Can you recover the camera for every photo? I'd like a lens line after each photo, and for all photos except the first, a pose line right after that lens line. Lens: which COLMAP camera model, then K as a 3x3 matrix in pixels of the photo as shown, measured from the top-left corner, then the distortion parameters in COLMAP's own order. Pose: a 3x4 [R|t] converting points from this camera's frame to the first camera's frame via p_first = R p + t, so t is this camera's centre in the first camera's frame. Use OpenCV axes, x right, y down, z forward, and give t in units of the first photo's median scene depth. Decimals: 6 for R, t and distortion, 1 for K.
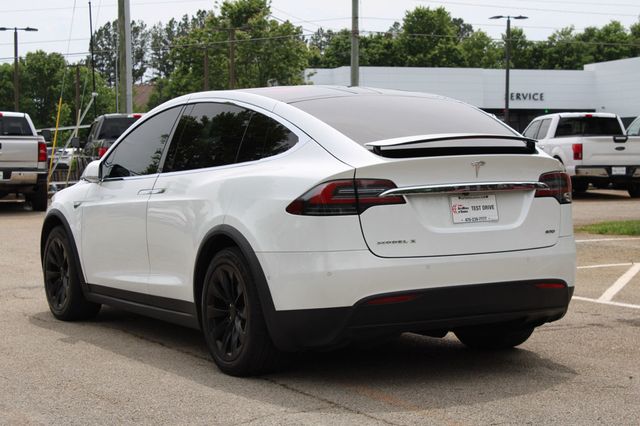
lens RADIAL K [[1381.5, 0, 320.0], [0, 1381.5, 213.0], [0, 0, 1]] dist [0.005590, 0.036086]
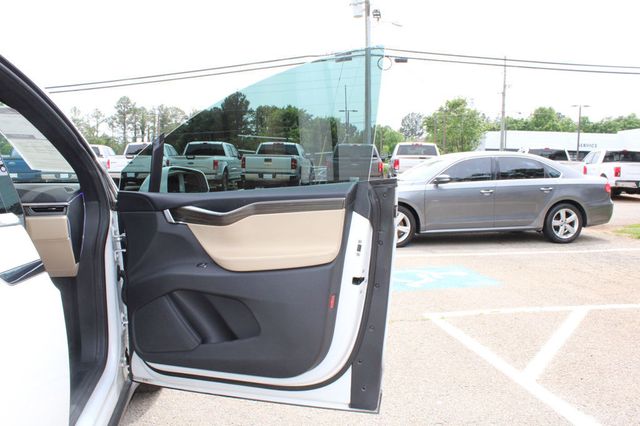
lens RADIAL K [[537.2, 0, 320.3], [0, 537.2, 216.1], [0, 0, 1]] dist [-0.167643, 0.150175]
pose [[0.946952, 0.049252, -0.317578, 0.057123], [-0.033322, 0.997908, 0.055400, -0.016251], [0.319642, -0.041879, 0.946612, 0.351207]]
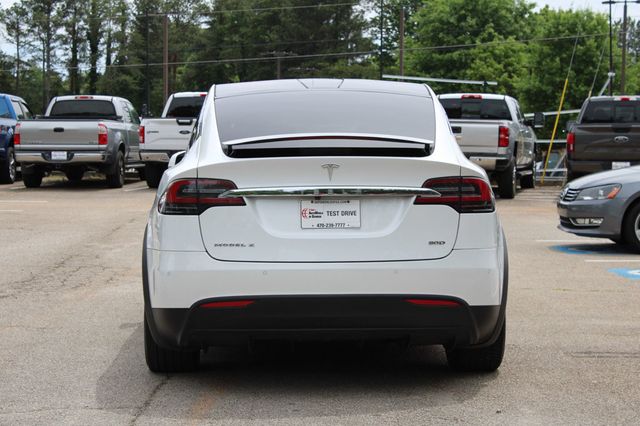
lens RADIAL K [[1496.5, 0, 320.0], [0, 1496.5, 213.0], [0, 0, 1]] dist [0.105876, 0.198305]
pose [[0.886237, 0.042858, -0.461246, 0.166345], [-0.038425, 0.999081, 0.019002, -0.006615], [0.461636, 0.000883, 0.887069, 0.028234]]
